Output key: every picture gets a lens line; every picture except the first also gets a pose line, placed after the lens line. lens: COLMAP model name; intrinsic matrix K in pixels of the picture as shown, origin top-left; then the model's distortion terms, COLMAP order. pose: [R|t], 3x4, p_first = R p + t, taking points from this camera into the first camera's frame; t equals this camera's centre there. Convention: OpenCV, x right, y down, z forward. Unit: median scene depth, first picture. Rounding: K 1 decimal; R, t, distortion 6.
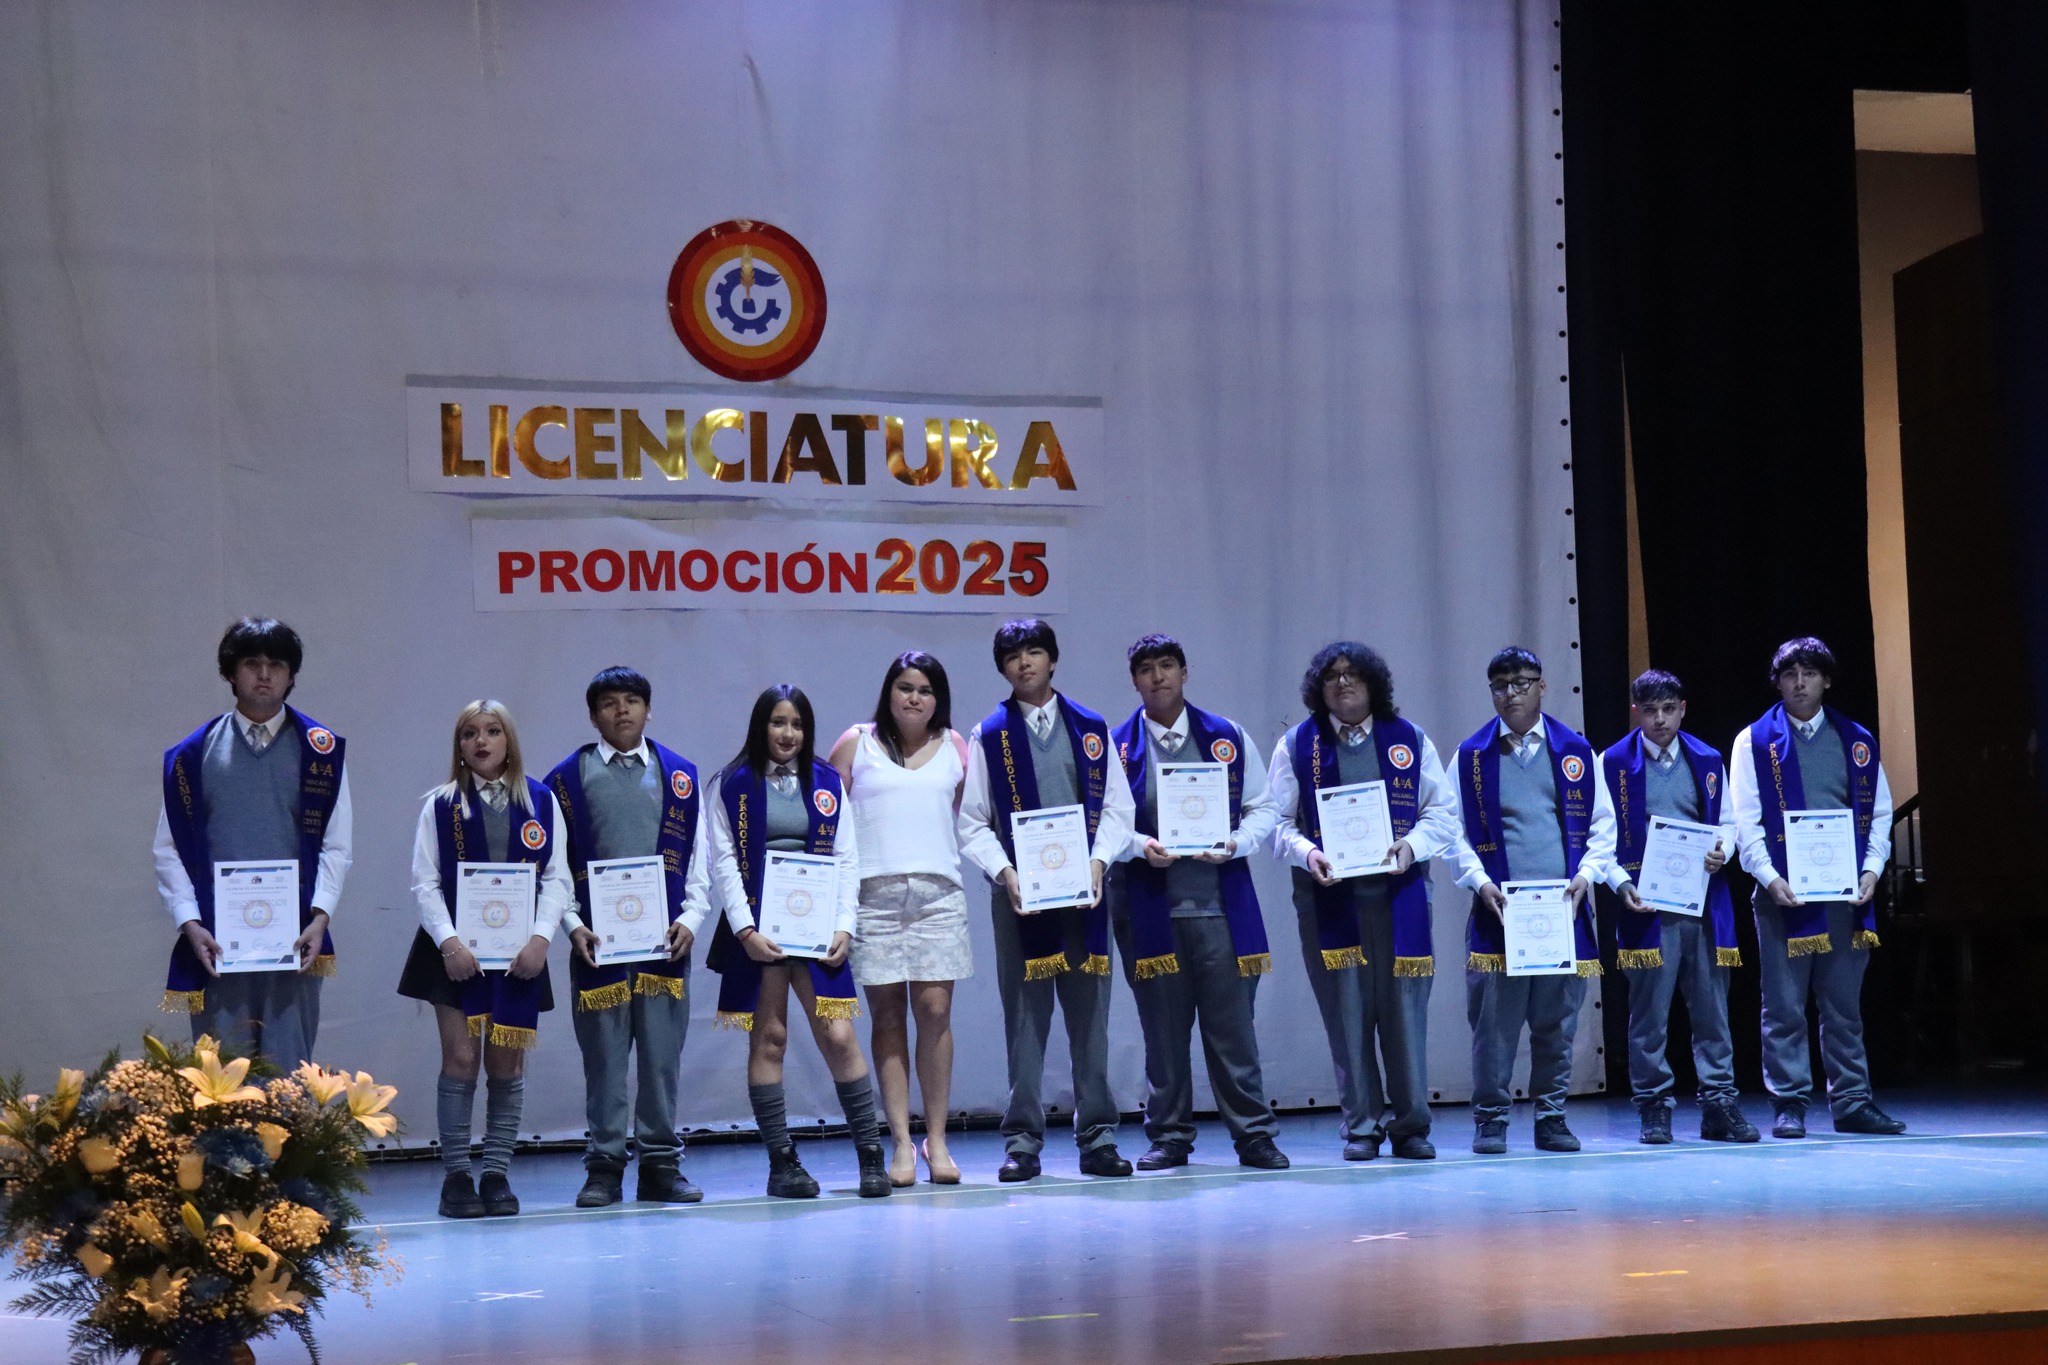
lens RADIAL K [[3464.9, 0, 1067.3], [0, 3464.9, 691.9], [0, 0, 1]] dist [0.025809, 1.024418]
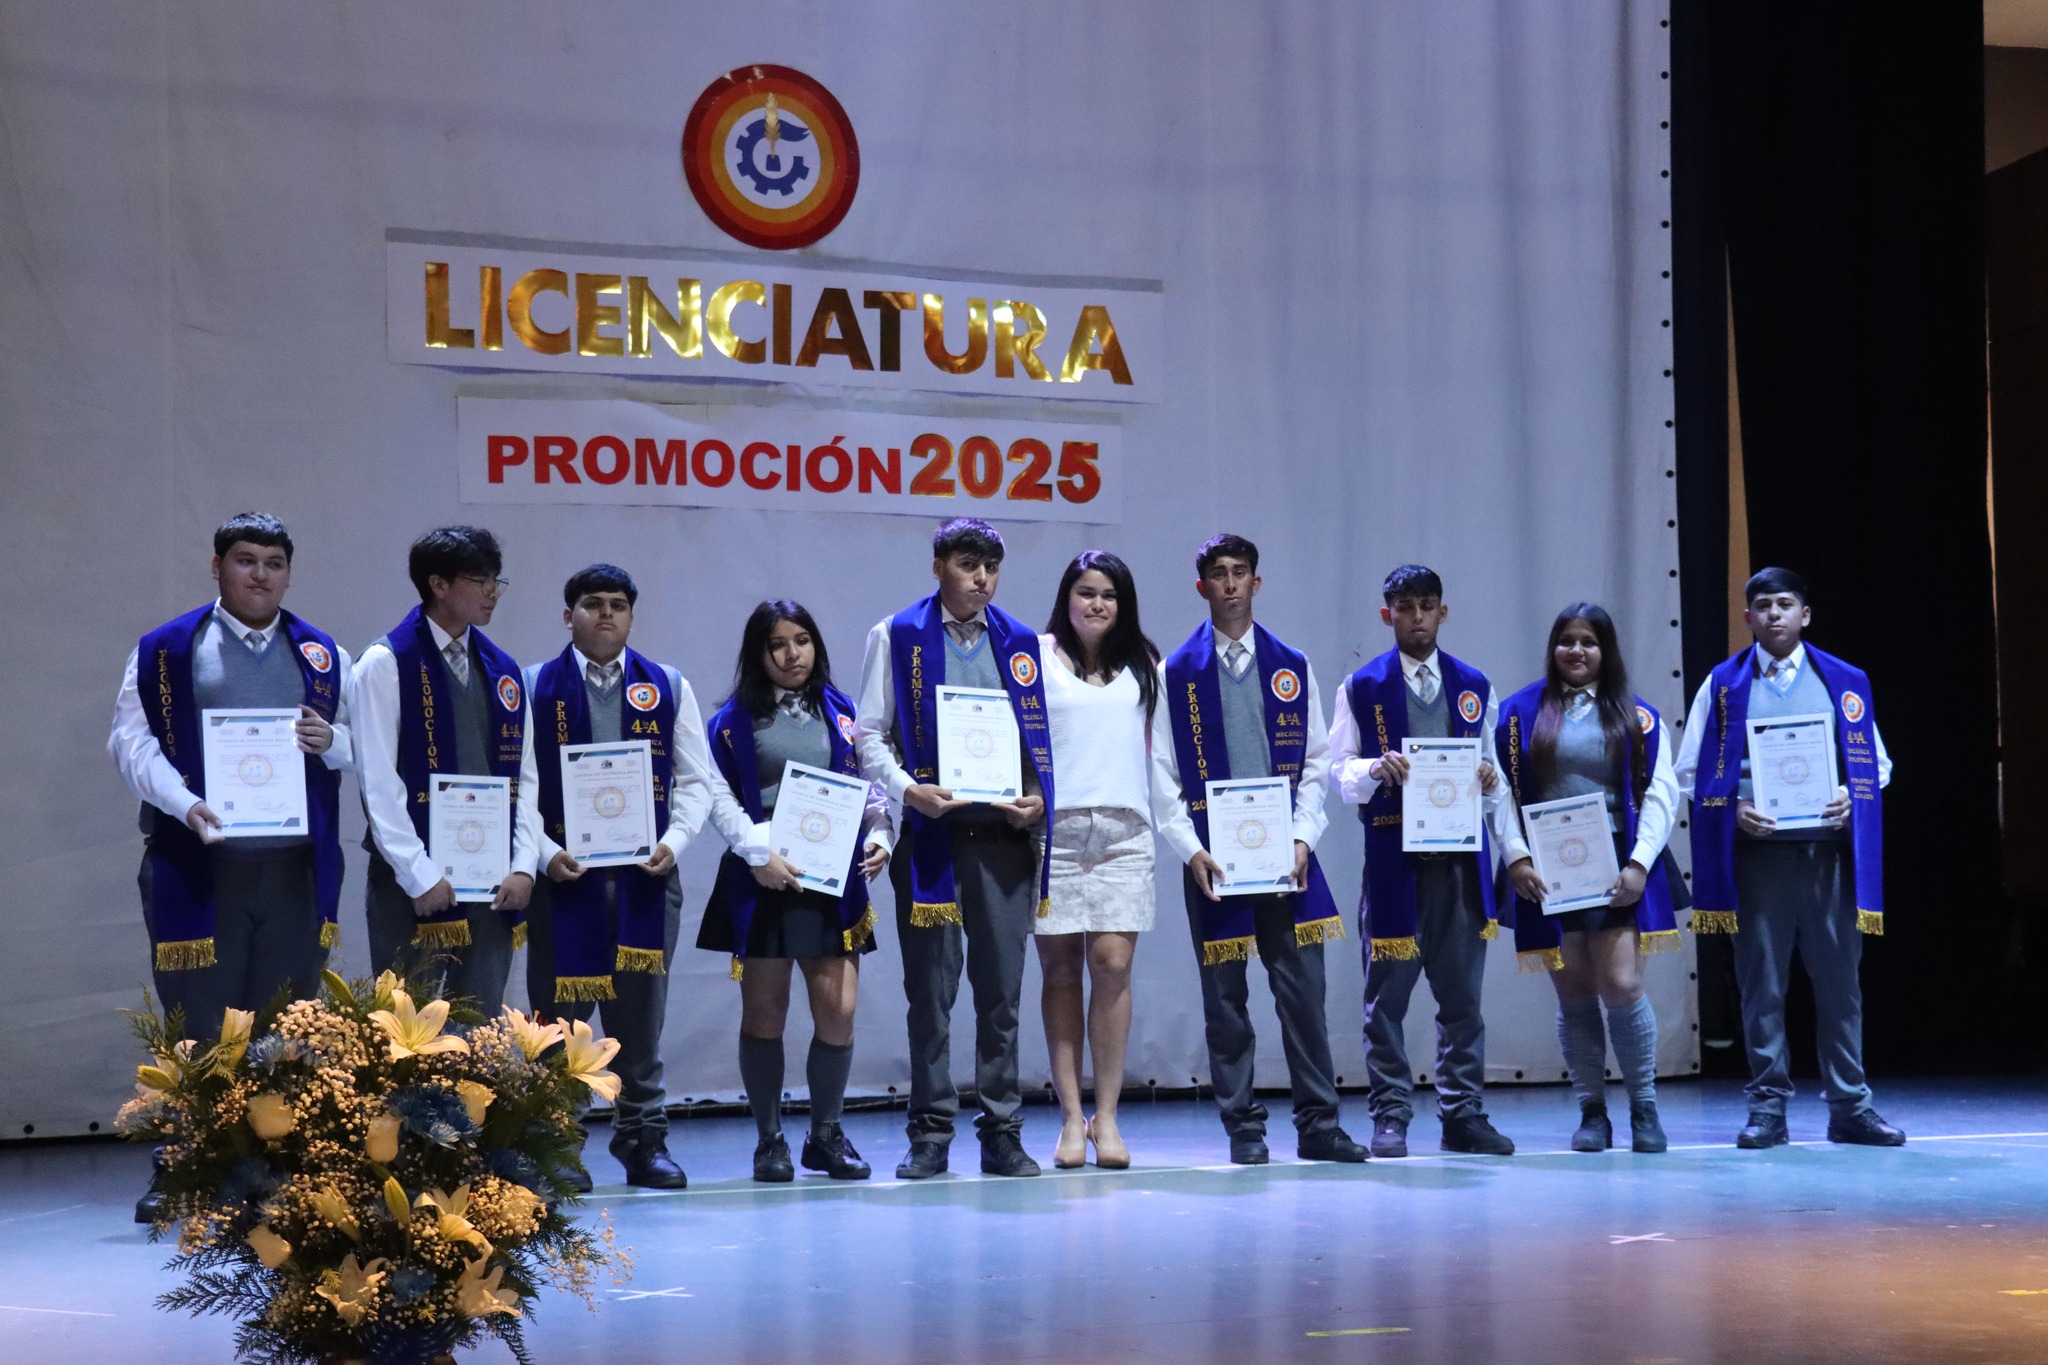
lens RADIAL K [[3620.2, 0, 1024.0], [0, 3620.2, 682.5], [0, 0, 1]] dist [0.098864, 0.955164]
pose [[0.998169, 0.020692, 0.056836, -0.078812], [-0.021186, 0.999743, 0.008107, 0.011354], [-0.056653, -0.009296, 0.998351, 0.079293]]
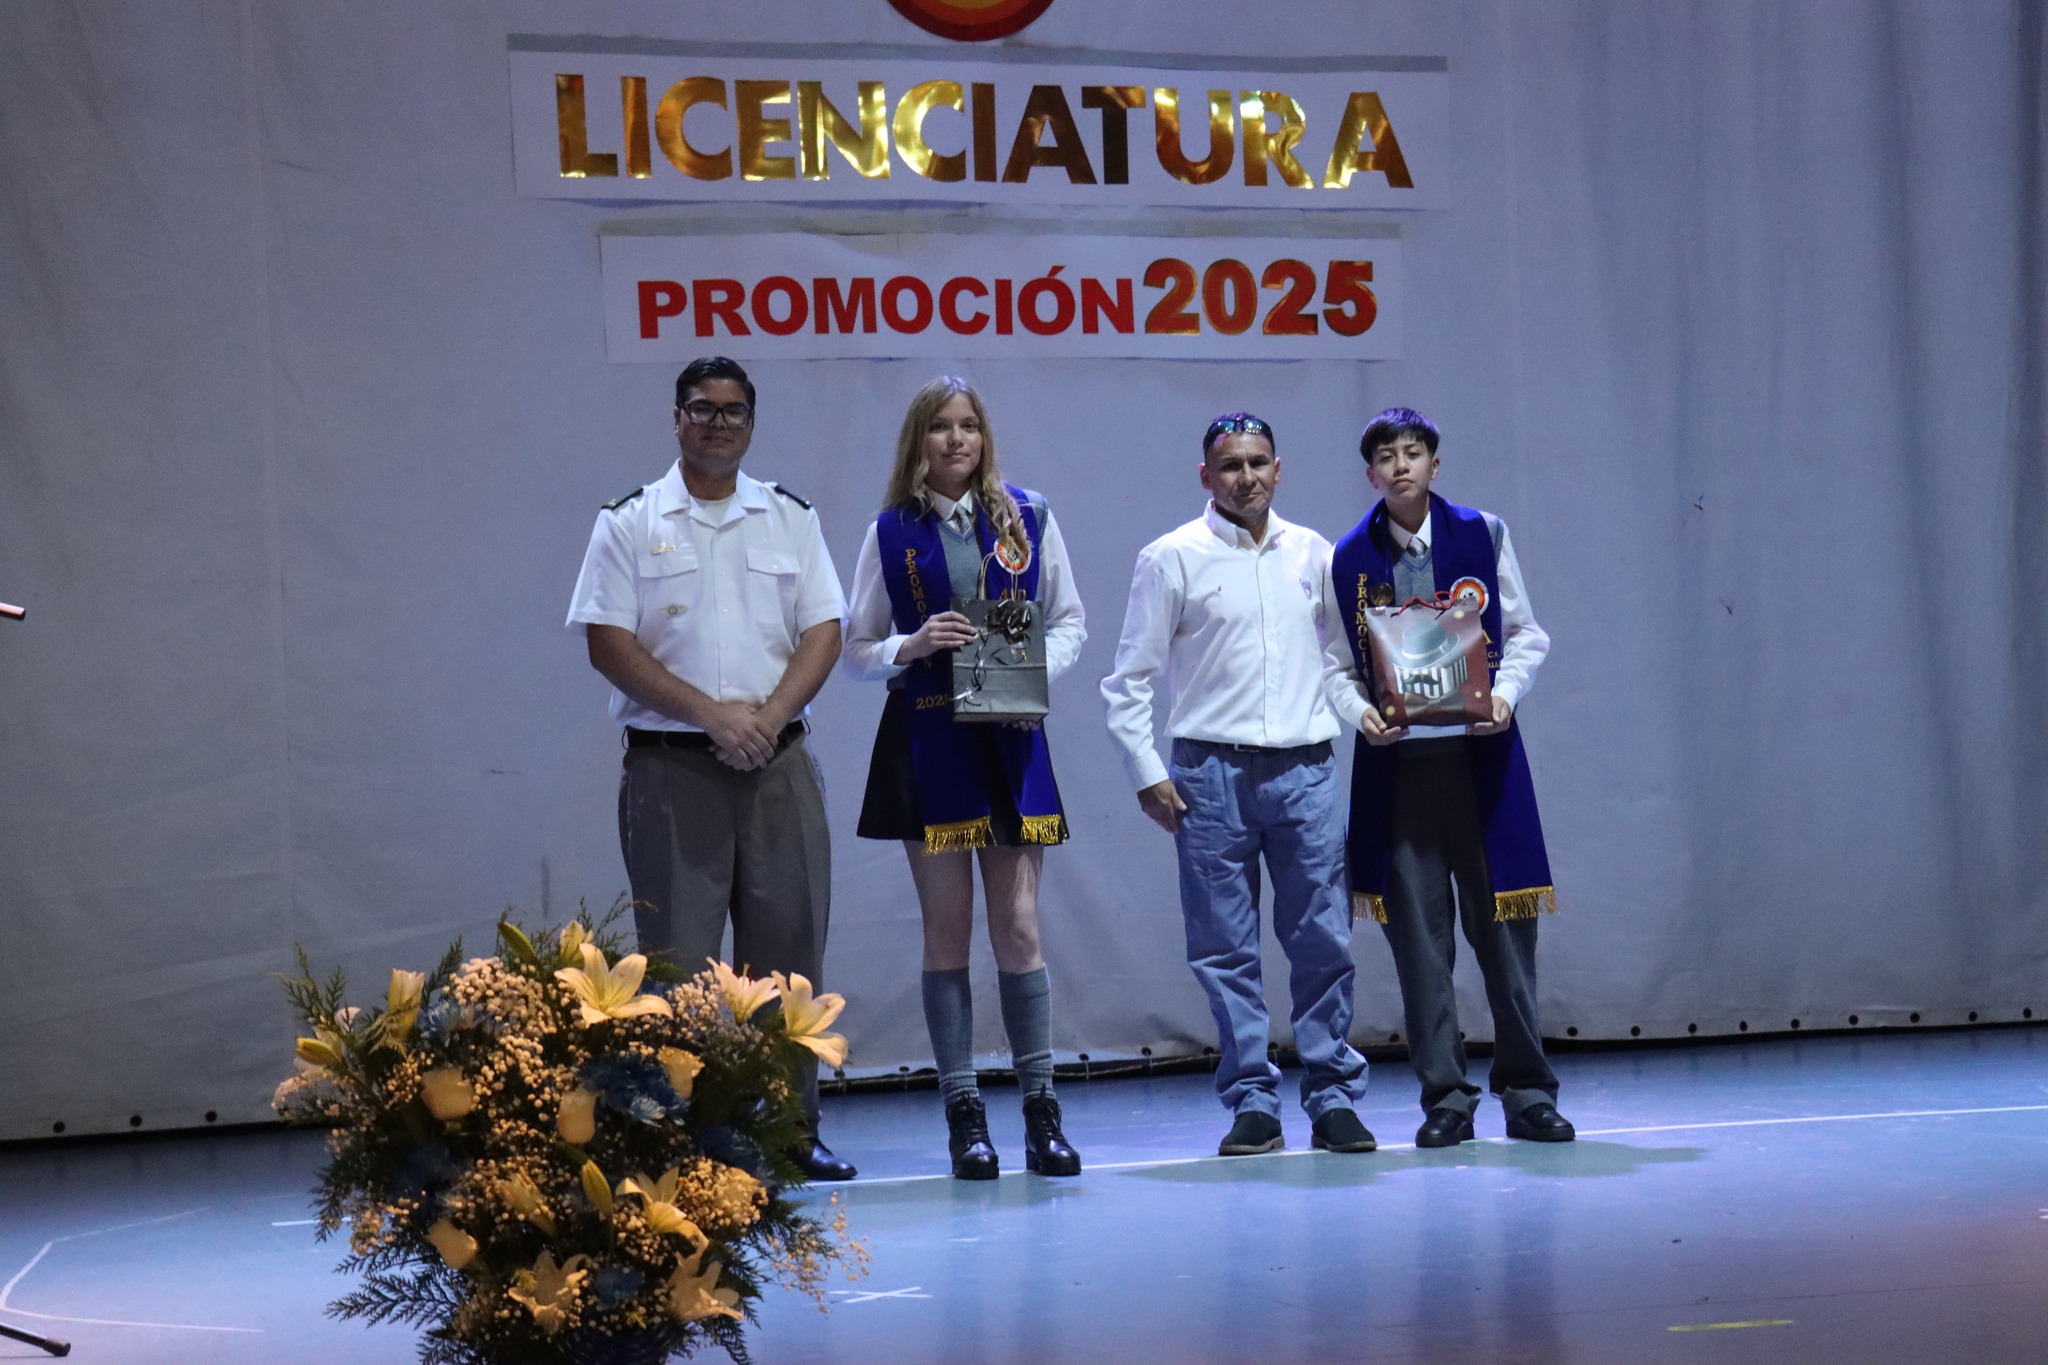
lens RADIAL K [[4458.8, 0, 990.0], [0, 4458.8, 677.6], [0, 0, 1]] dist [0.292689, 0.770647]
pose [[0.999900, -0.012014, -0.007417, -0.082953], [0.012271, 0.999290, 0.035631, 0.010018], [0.006983, -0.035719, 0.999337, 0.059384]]
